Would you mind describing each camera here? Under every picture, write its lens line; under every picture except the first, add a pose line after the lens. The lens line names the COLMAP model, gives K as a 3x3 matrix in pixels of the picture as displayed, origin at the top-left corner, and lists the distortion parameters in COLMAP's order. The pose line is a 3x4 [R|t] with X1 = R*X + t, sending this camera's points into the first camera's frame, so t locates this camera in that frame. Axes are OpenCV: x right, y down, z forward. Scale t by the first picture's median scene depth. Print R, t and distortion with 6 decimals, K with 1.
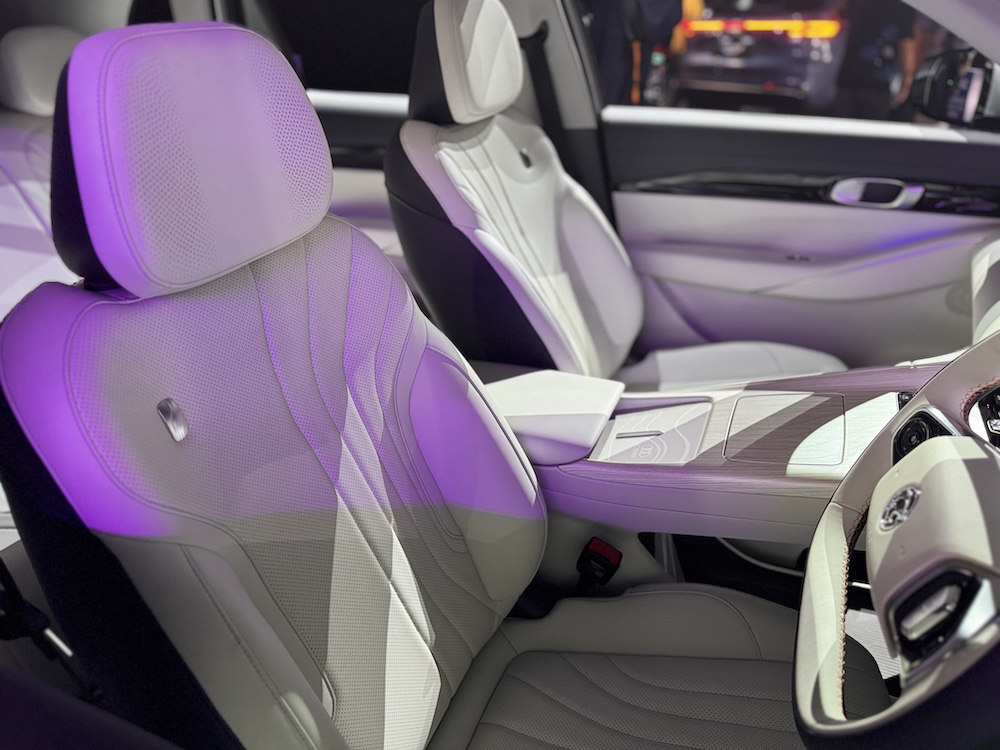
lens RADIAL K [[702.5, 0, 500.0], [0, 702.5, 375.0], [0, 0, 1]] dist [0.000901, 0.000403]
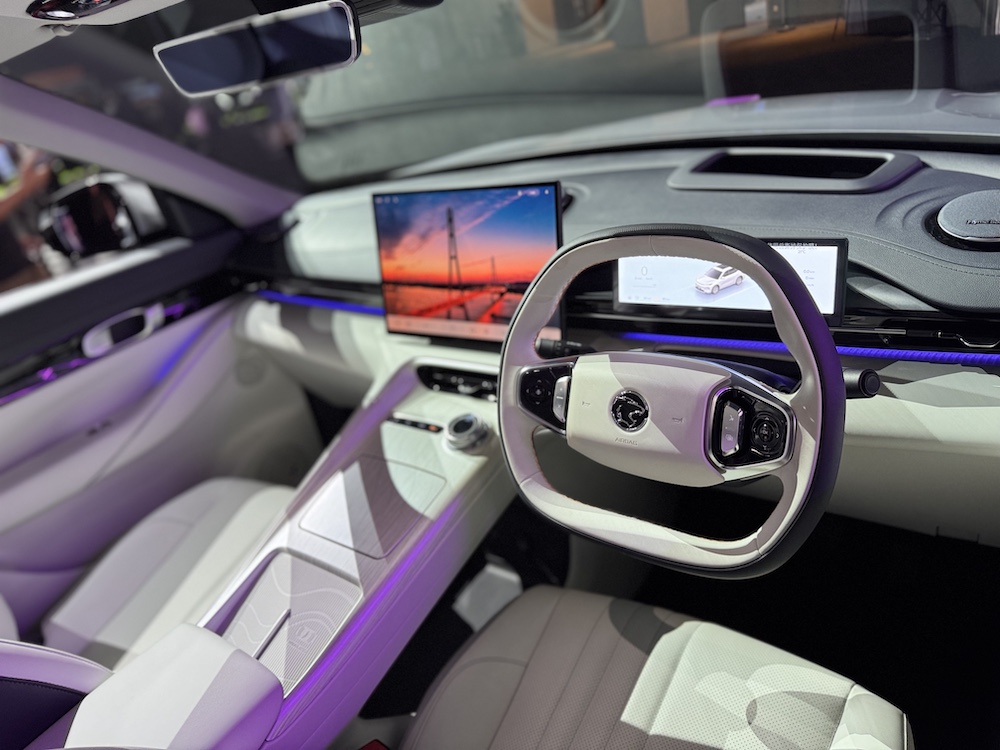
lens RADIAL K [[702.5, 0, 500.0], [0, 702.5, 375.0], [0, 0, 1]] dist [0.000901, 0.000403]
pose [[0.241324, -0.471939, 0.847960, -0.263666], [0.632772, 0.739011, 0.231219, -0.147162], [-0.735773, 0.480767, 0.476970, 0.247270]]
